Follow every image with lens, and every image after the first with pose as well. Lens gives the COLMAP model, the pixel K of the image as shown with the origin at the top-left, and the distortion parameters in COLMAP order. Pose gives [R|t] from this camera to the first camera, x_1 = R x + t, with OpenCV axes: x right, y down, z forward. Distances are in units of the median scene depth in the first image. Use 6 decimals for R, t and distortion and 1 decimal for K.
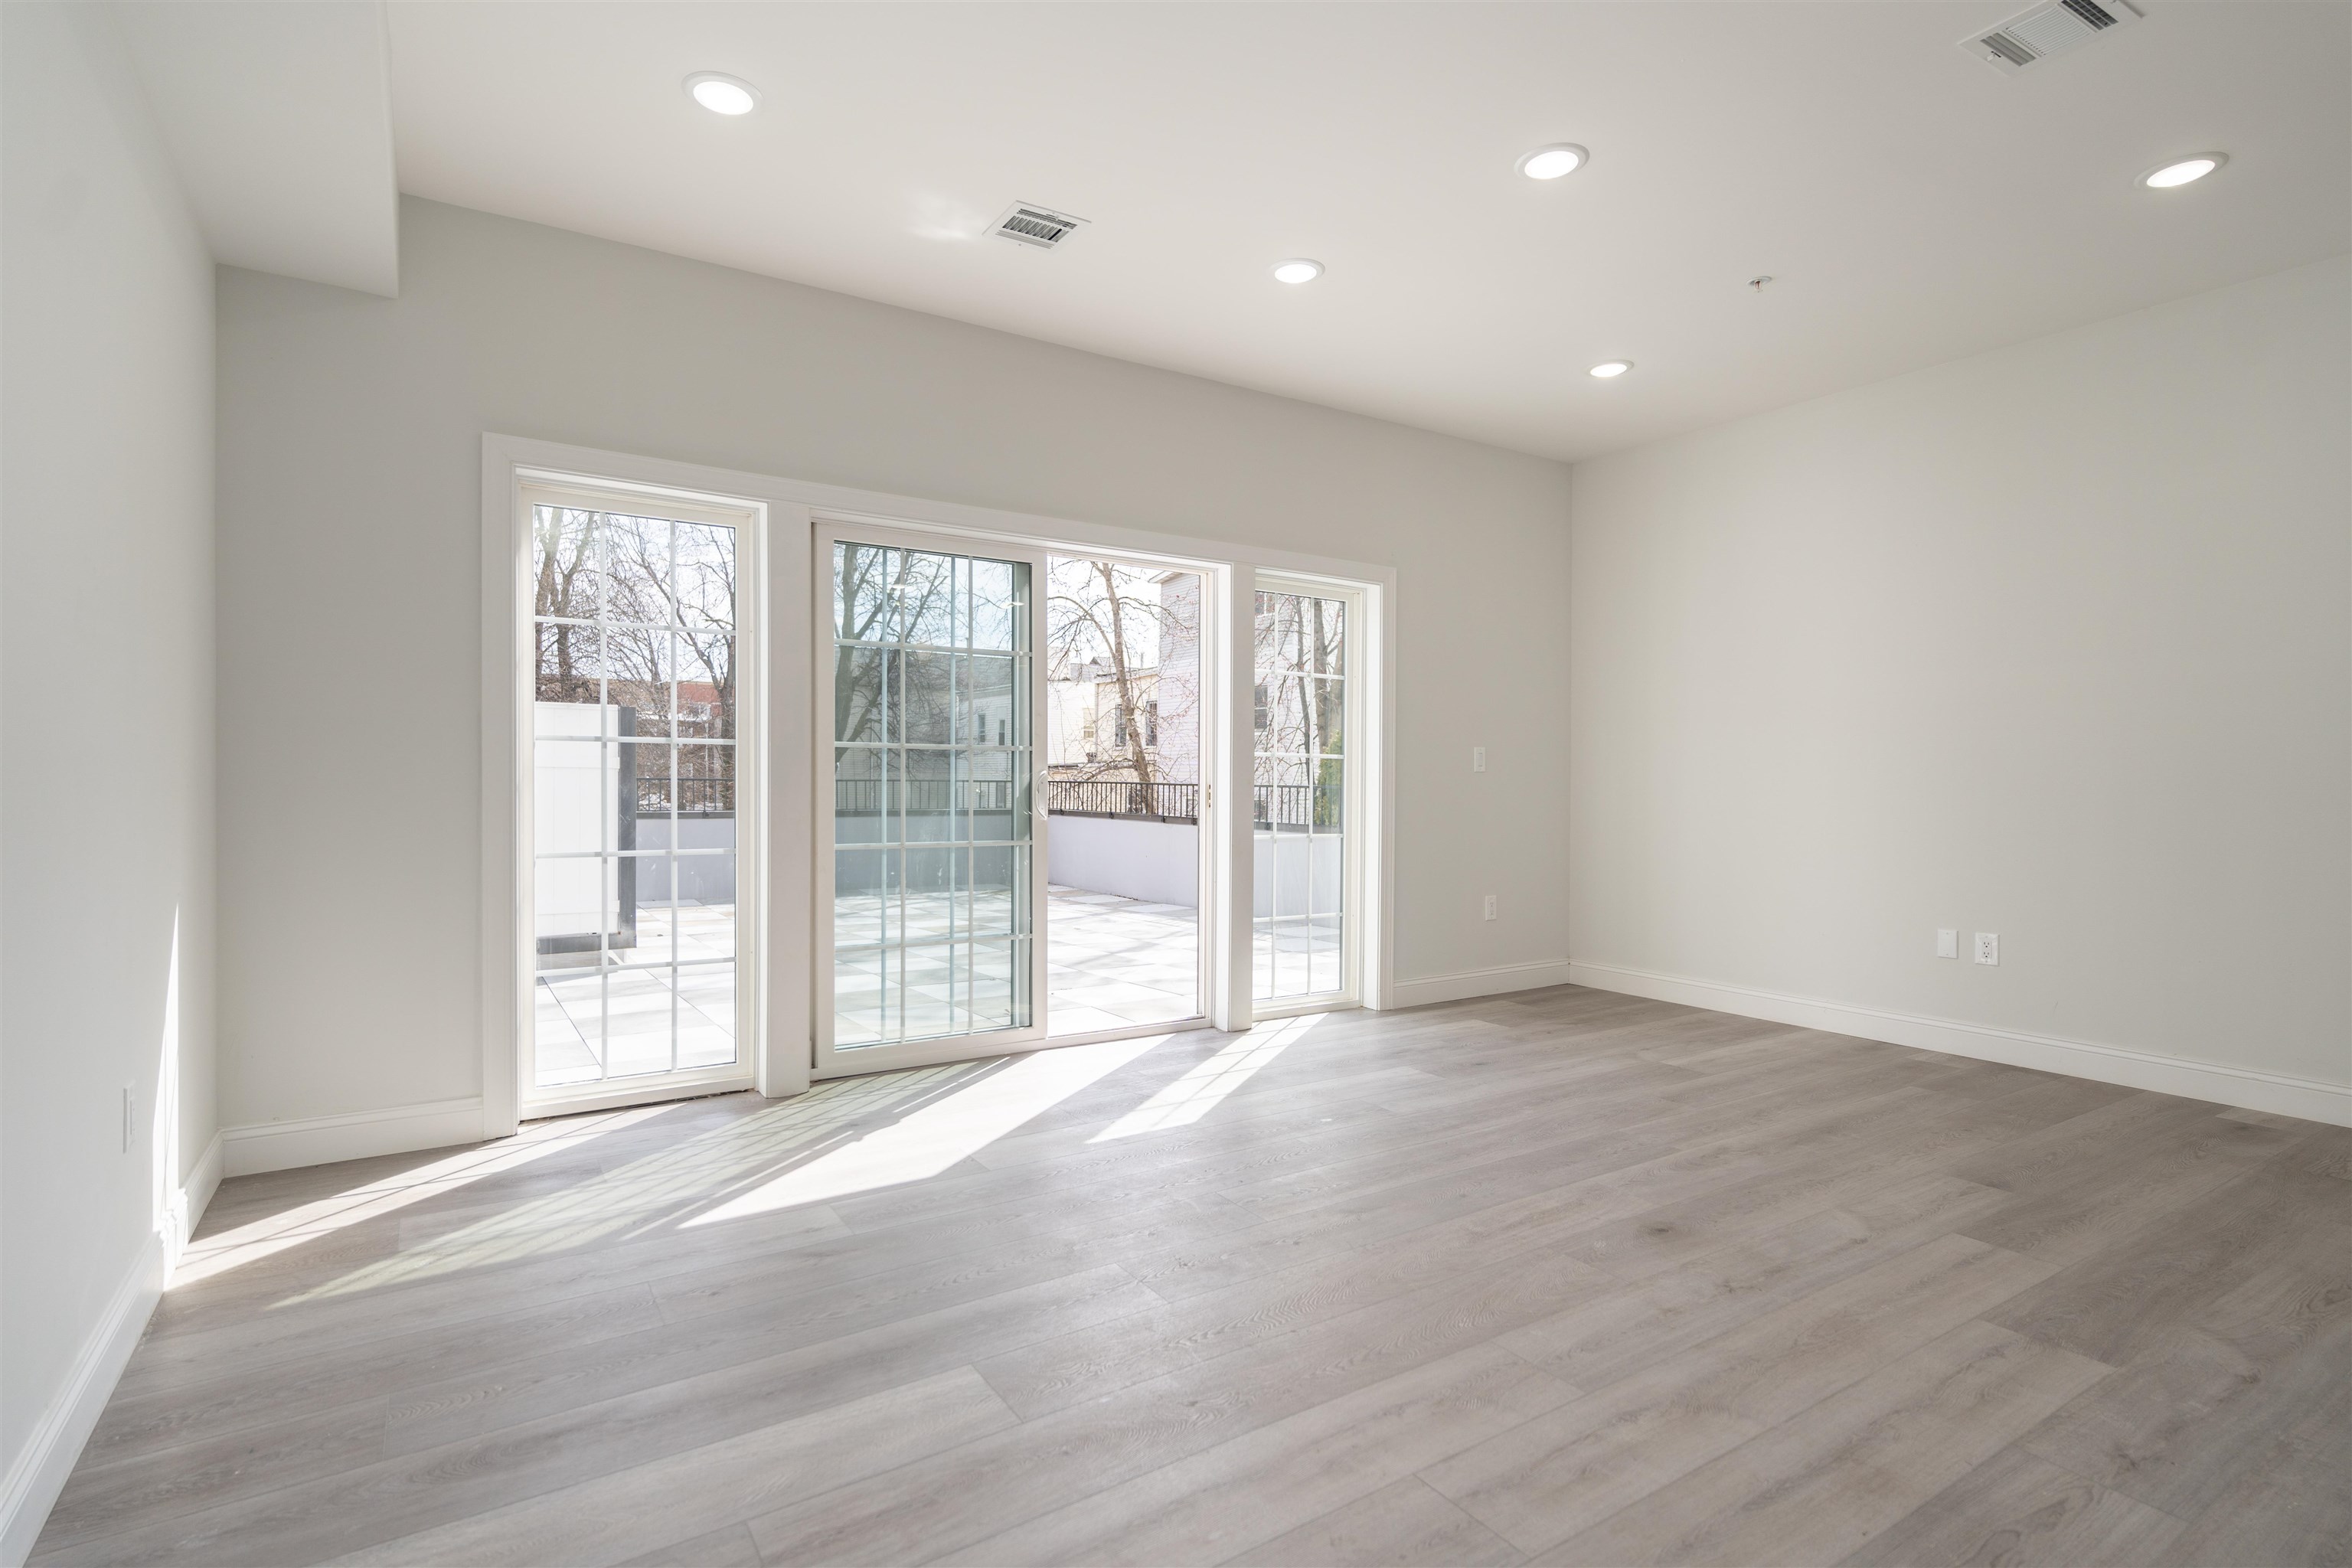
lens RADIAL K [[1130.6, 0, 1154.7], [0, 1130.6, 789.0], [0, 0, 1]] dist [0.003483, 0.001003]
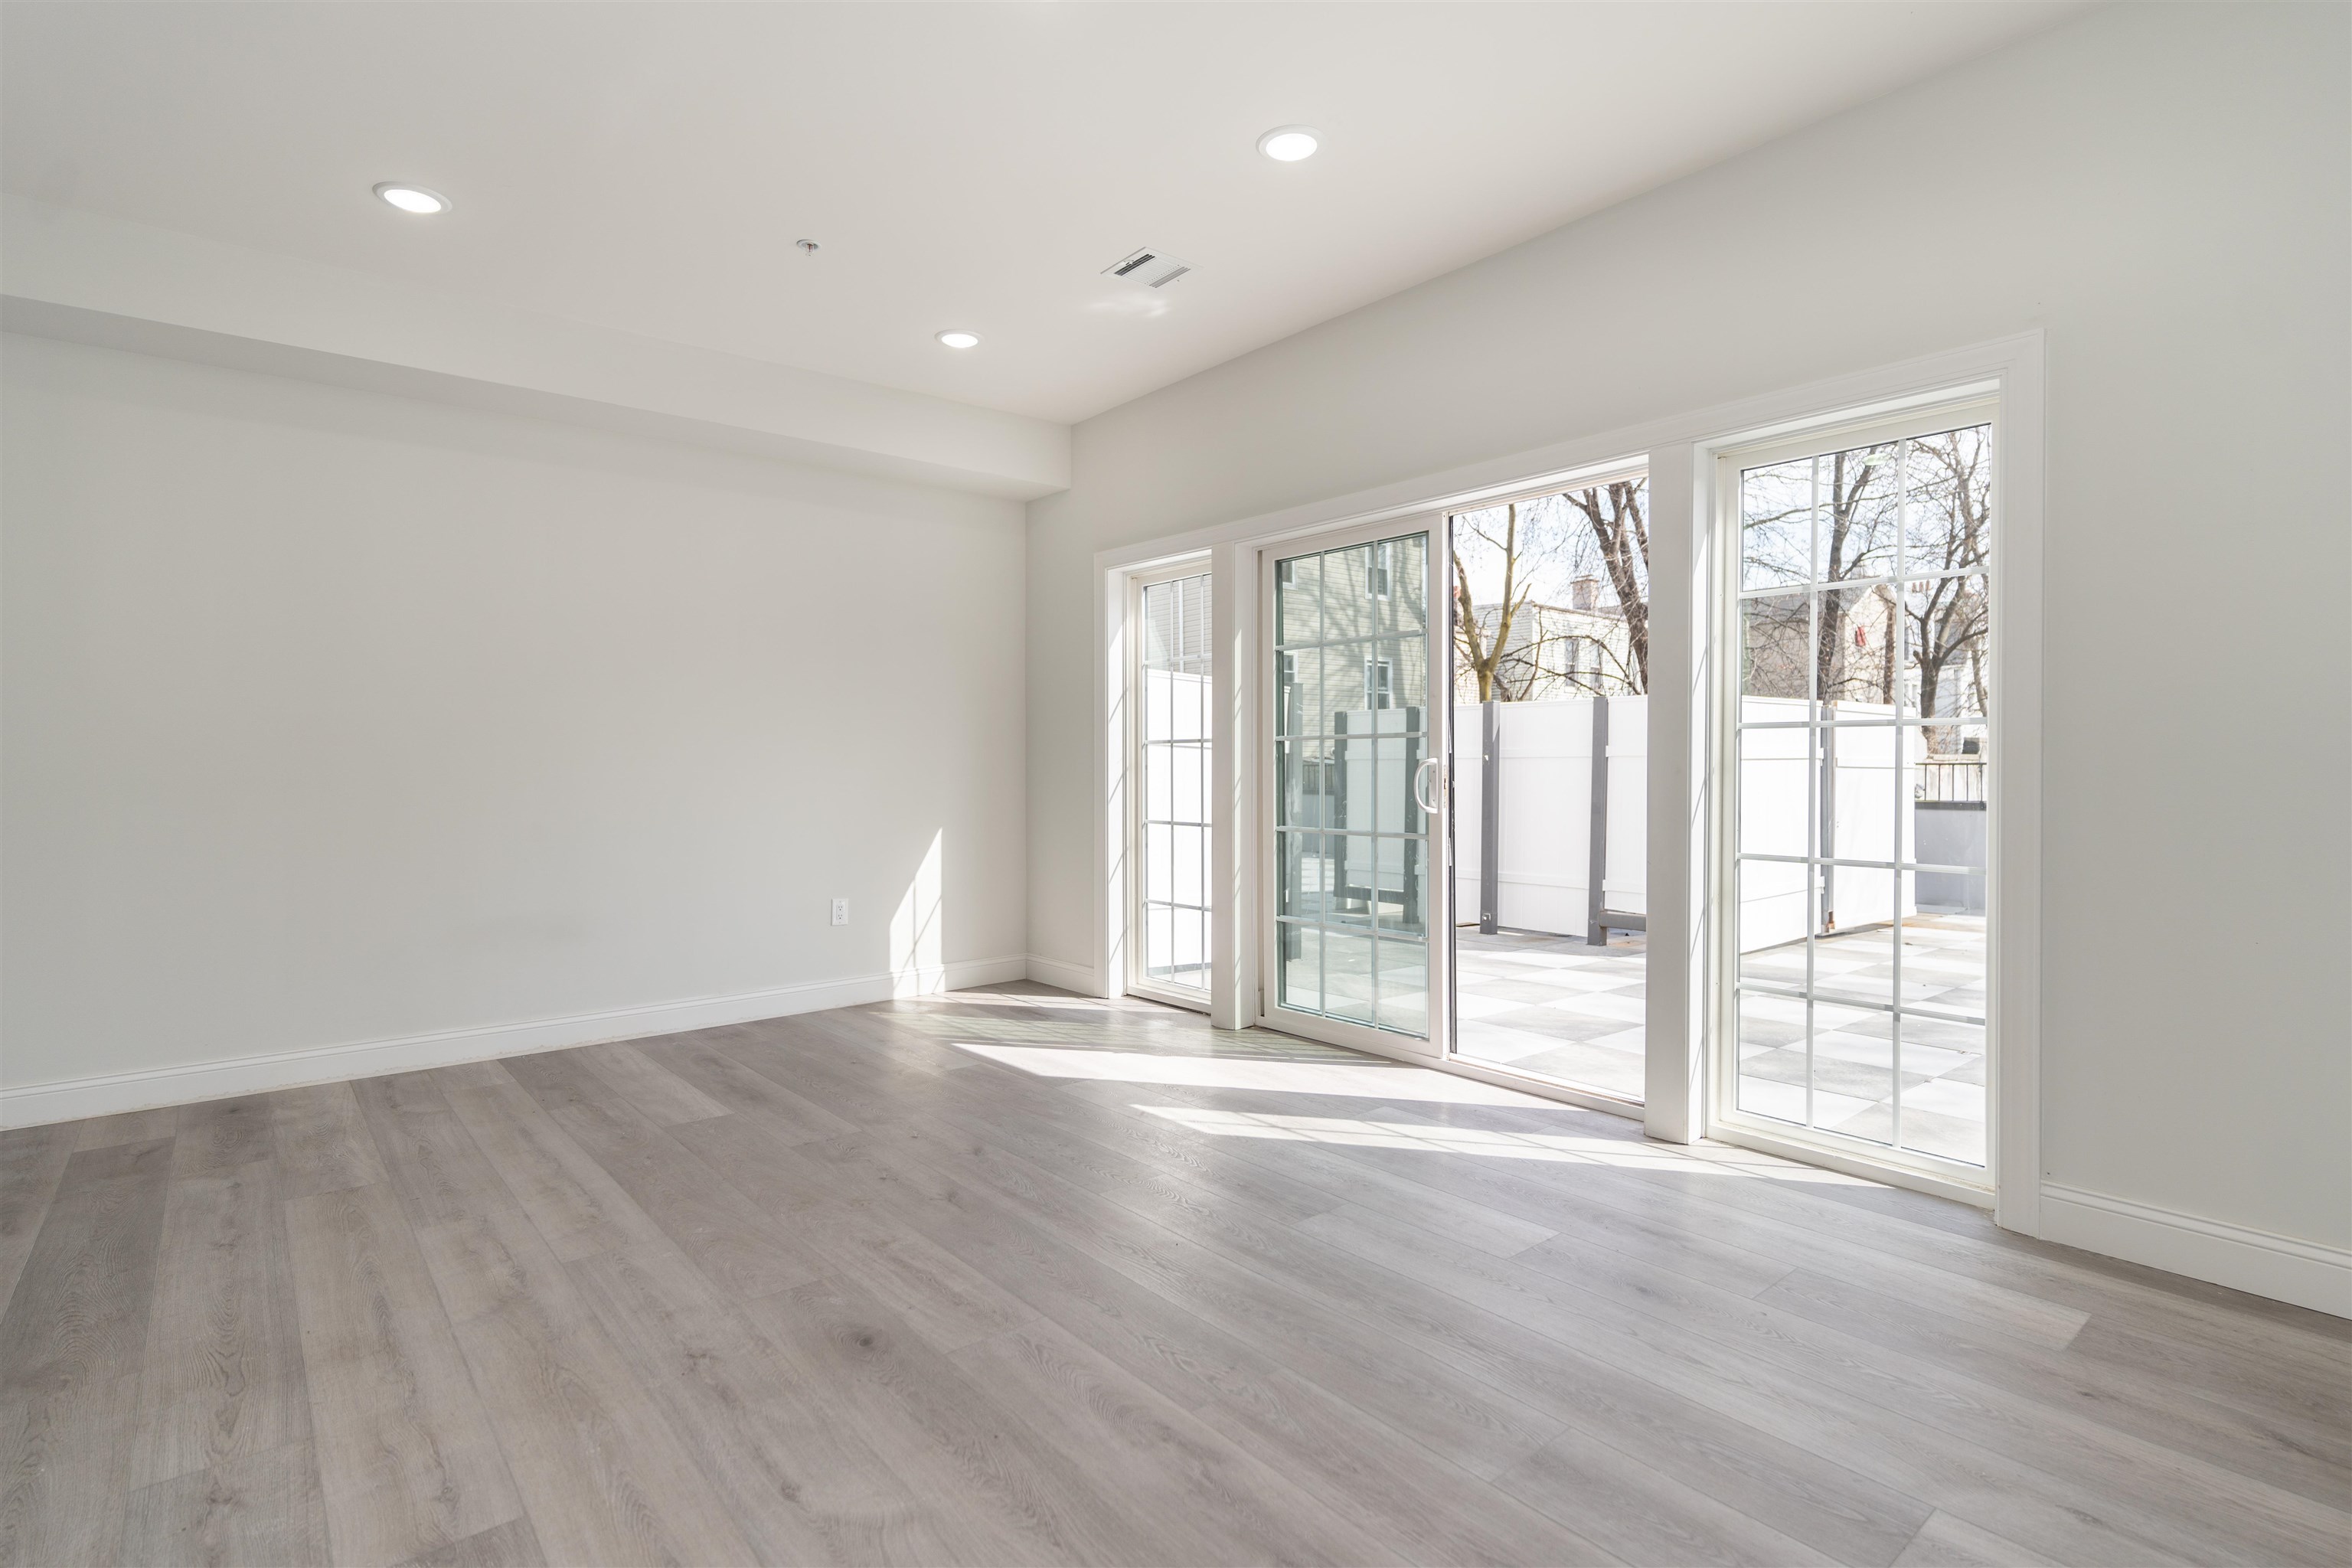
lens RADIAL K [[1152.4, 0, 1176.6], [0, 1152.4, 775.0], [0, 0, 1]] dist [-0.002856, -0.000102]
pose [[0.126586, 0.003727, -0.991949, 0.855465], [-0.007167, 0.999970, 0.002843, -0.005041], [0.991930, 0.006750, 0.126609, 0.749824]]
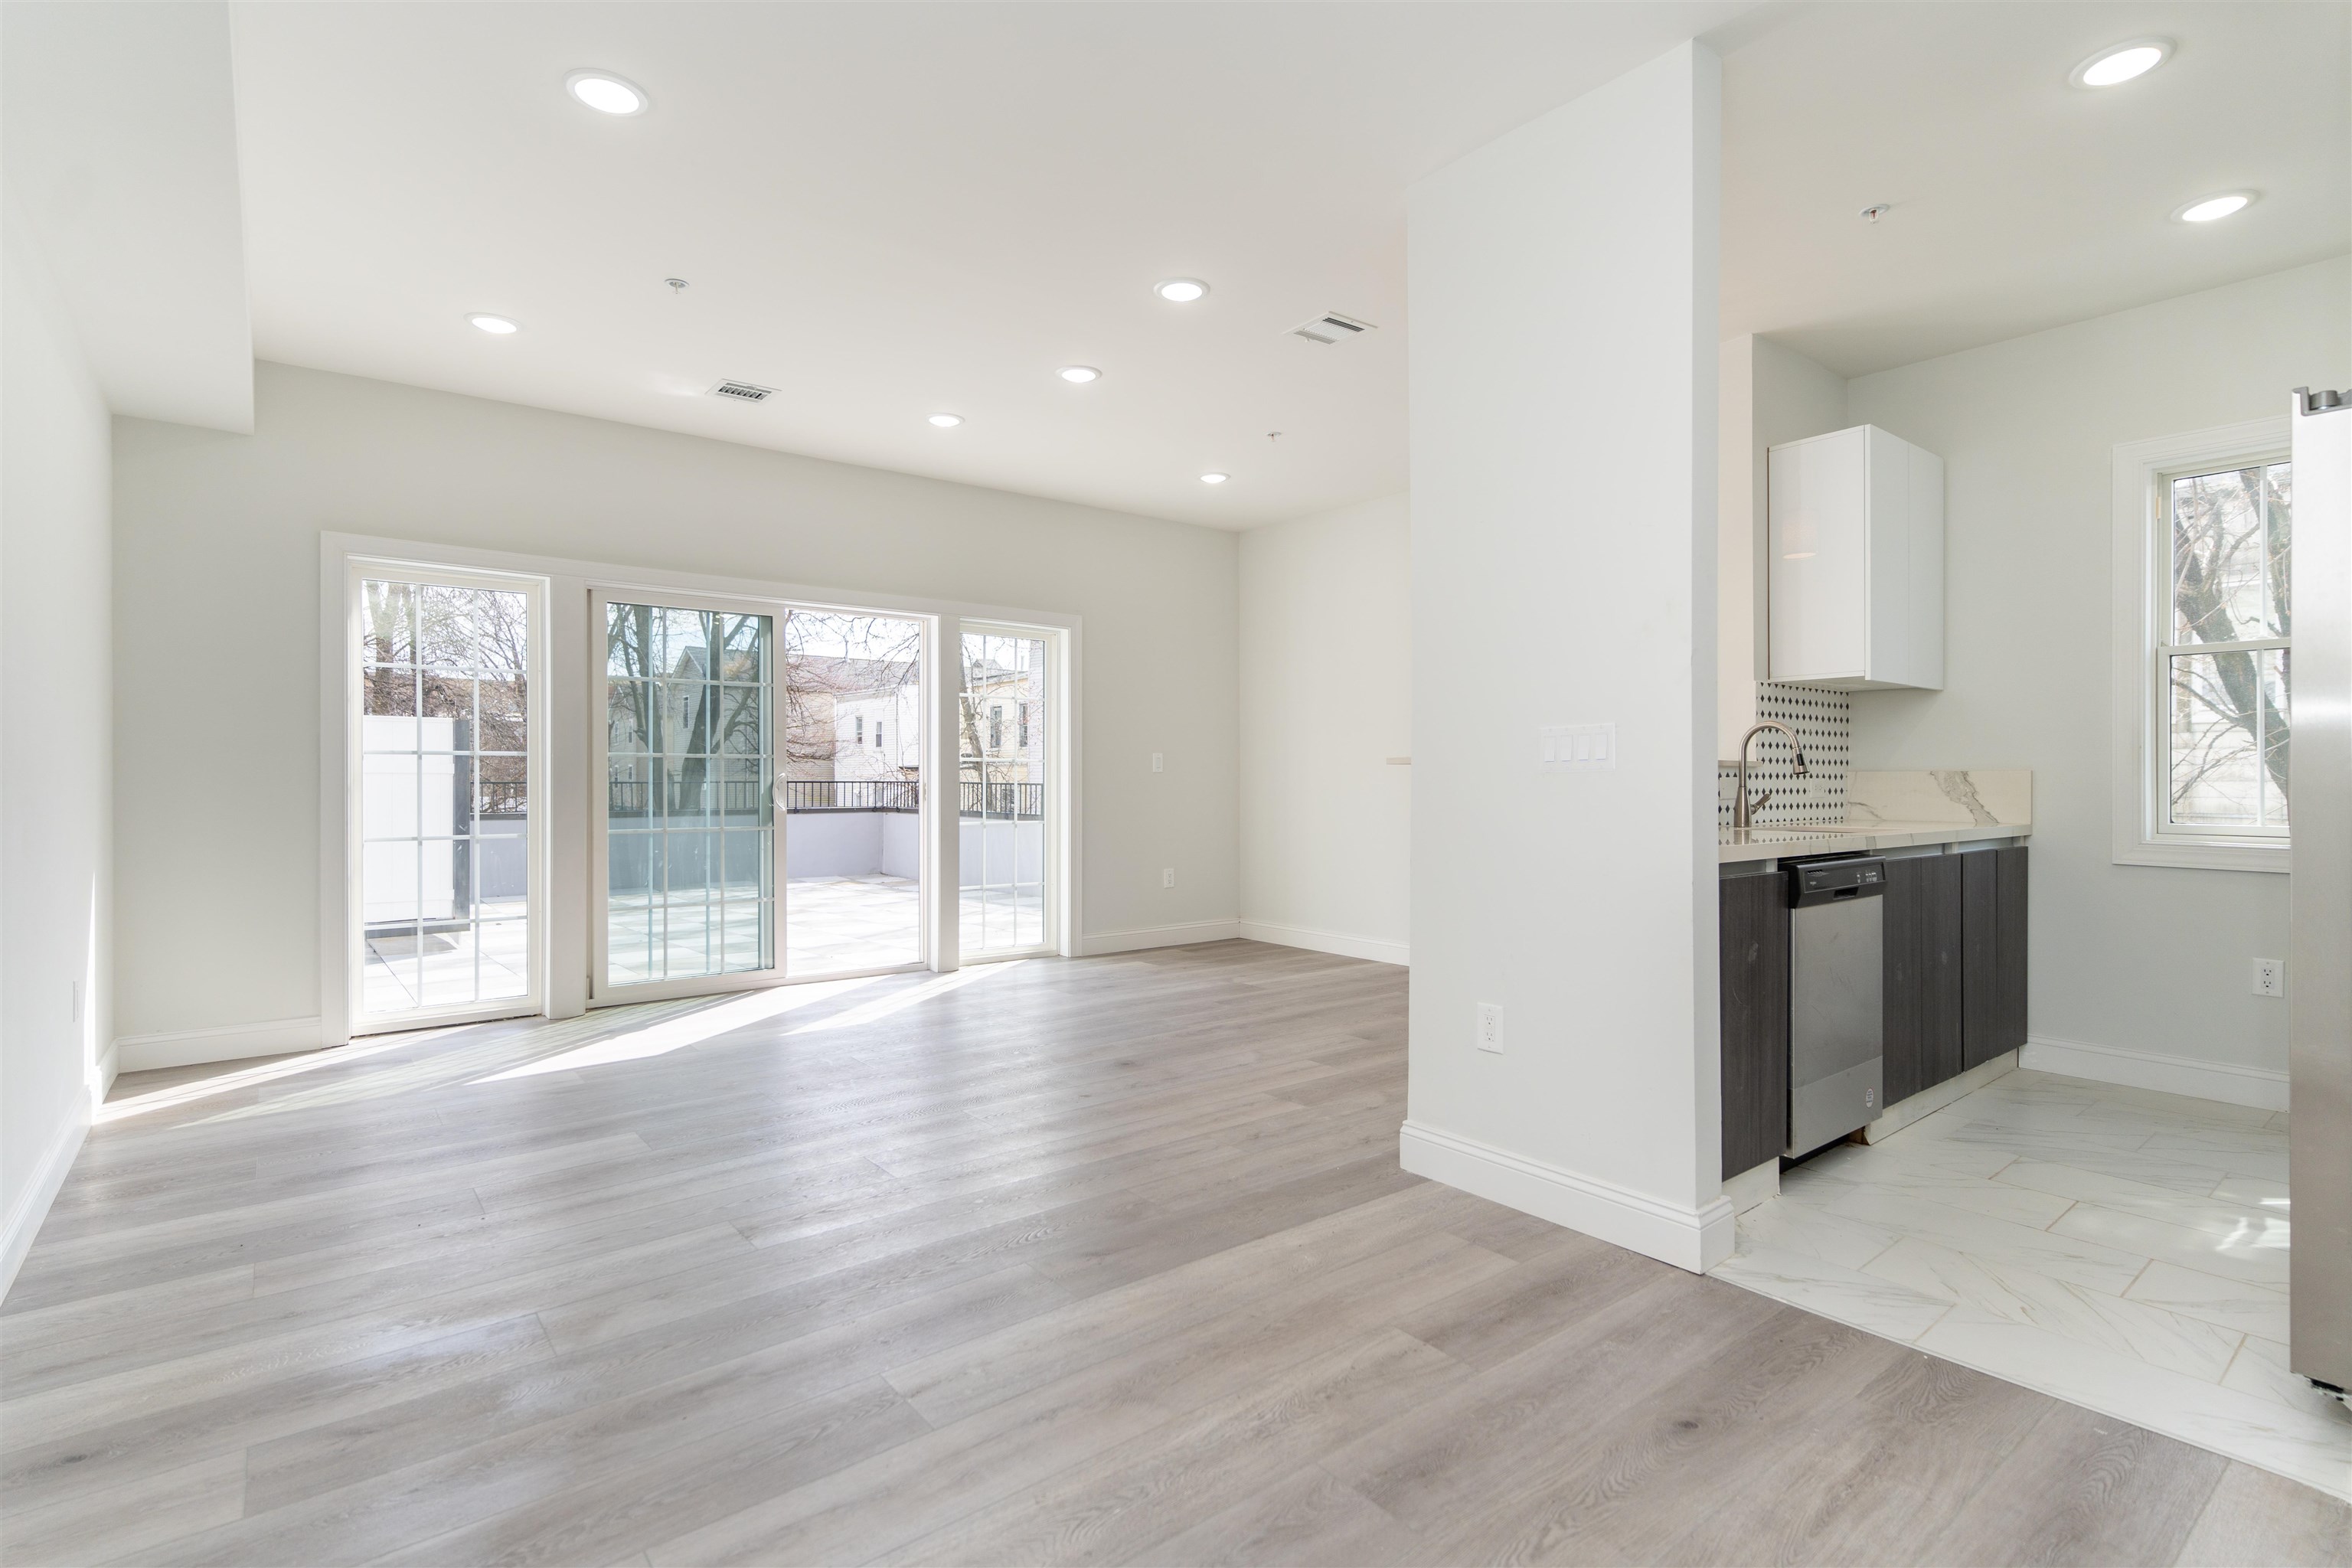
lens RADIAL K [[1125.3, 0, 1182.8], [0, 1125.3, 777.0], [0, 0, 1]] dist [0.001465, -0.000034]
pose [[0.993723, -0.005921, 0.111710, 0.239767], [0.007044, 0.999929, -0.009657, 0.003715], [-0.111645, 0.010383, 0.993694, -0.388682]]
